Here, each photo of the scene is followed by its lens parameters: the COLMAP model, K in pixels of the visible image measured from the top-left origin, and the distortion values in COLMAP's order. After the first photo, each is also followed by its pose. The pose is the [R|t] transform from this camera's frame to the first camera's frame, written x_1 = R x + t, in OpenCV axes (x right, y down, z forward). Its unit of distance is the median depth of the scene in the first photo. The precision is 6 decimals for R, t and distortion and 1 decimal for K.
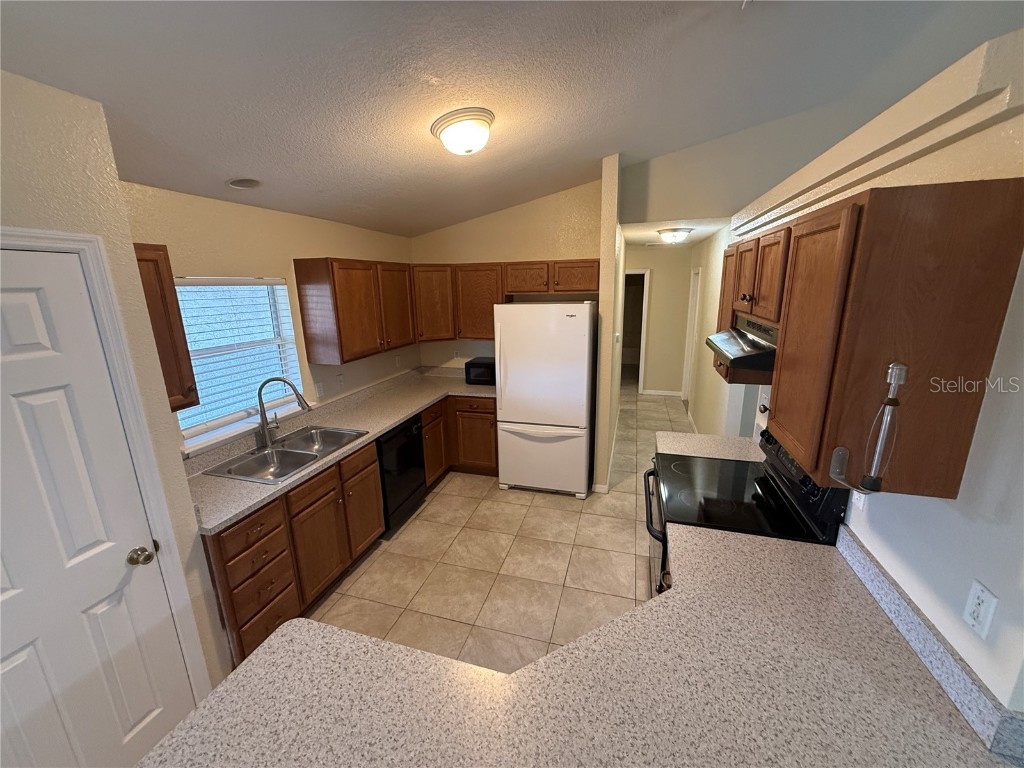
lens RADIAL K [[408.2, 0, 509.3], [0, 408.2, 384.7], [0, 0, 1]] dist [0.000828, 0.000335]
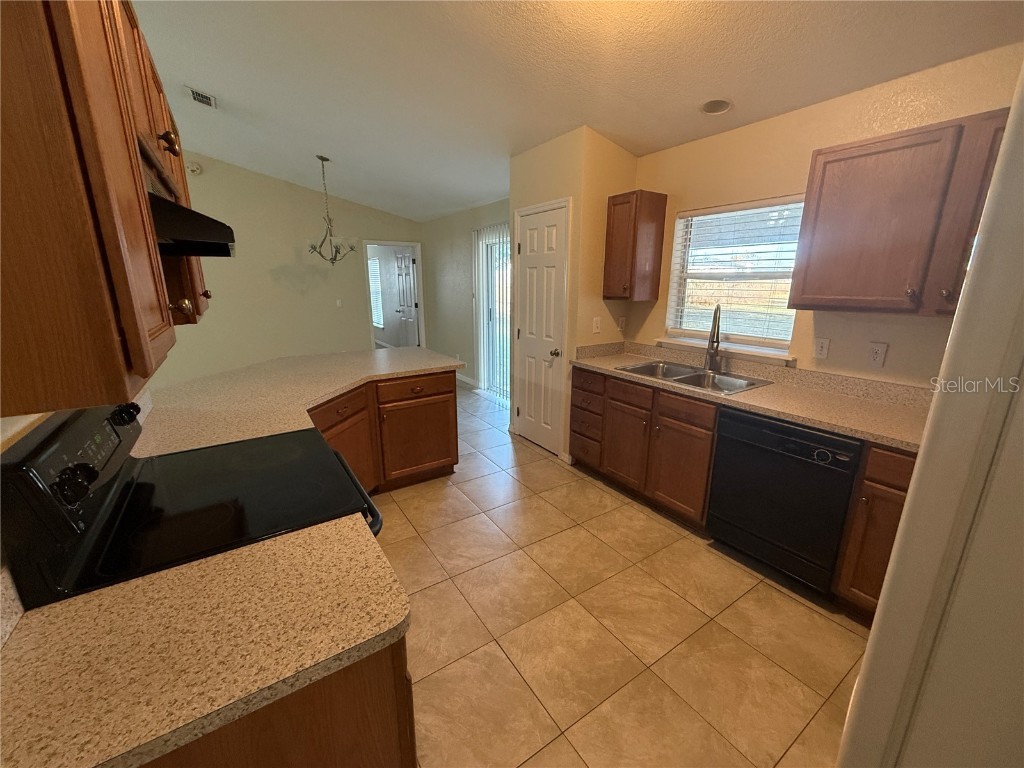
lens RADIAL K [[408.2, 0, 507.3], [0, 408.2, 382.7], [0, 0, 1]] dist [0.000828, 0.000335]
pose [[-0.643016, 0.204920, -0.737928, 0.447230], [-0.175380, 0.898534, 0.402342, -0.130275], [0.745501, 0.388130, -0.541833, 1.033558]]
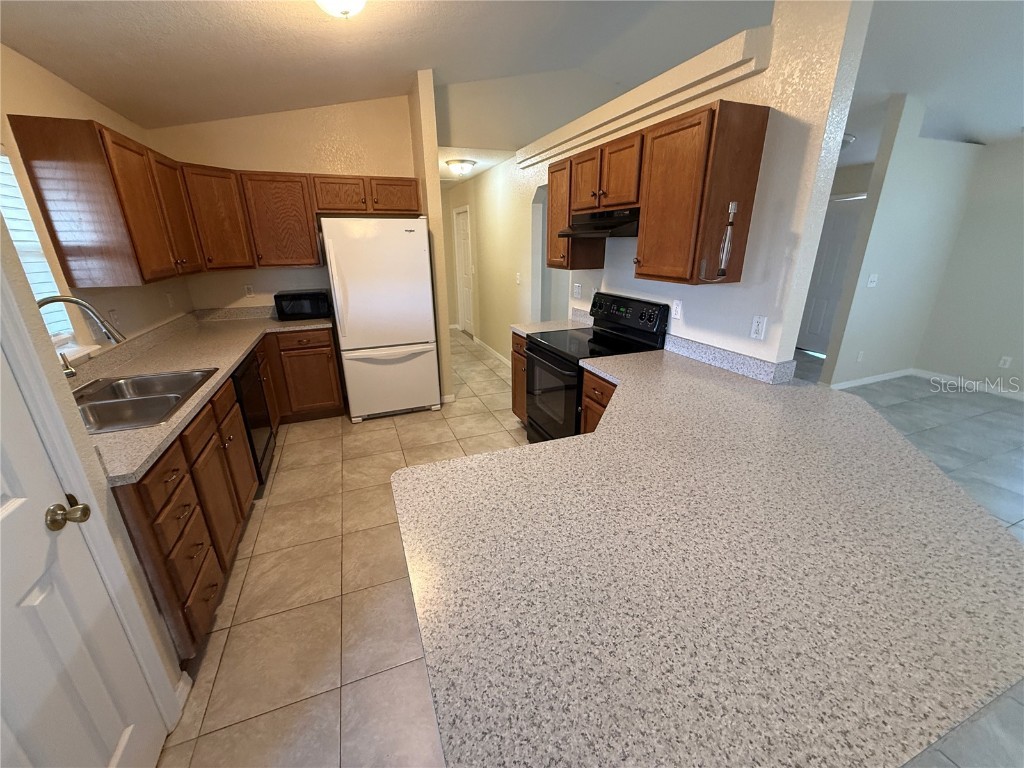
lens RADIAL K [[408.2, 0, 510.2], [0, 408.2, 385.3], [0, 0, 1]] dist [0.000828, 0.000335]
pose [[0.785263, -0.195095, 0.587623, -0.347987], [0.143243, 0.980556, 0.134130, 0.116202], [-0.602365, -0.021155, 0.797940, 0.027317]]
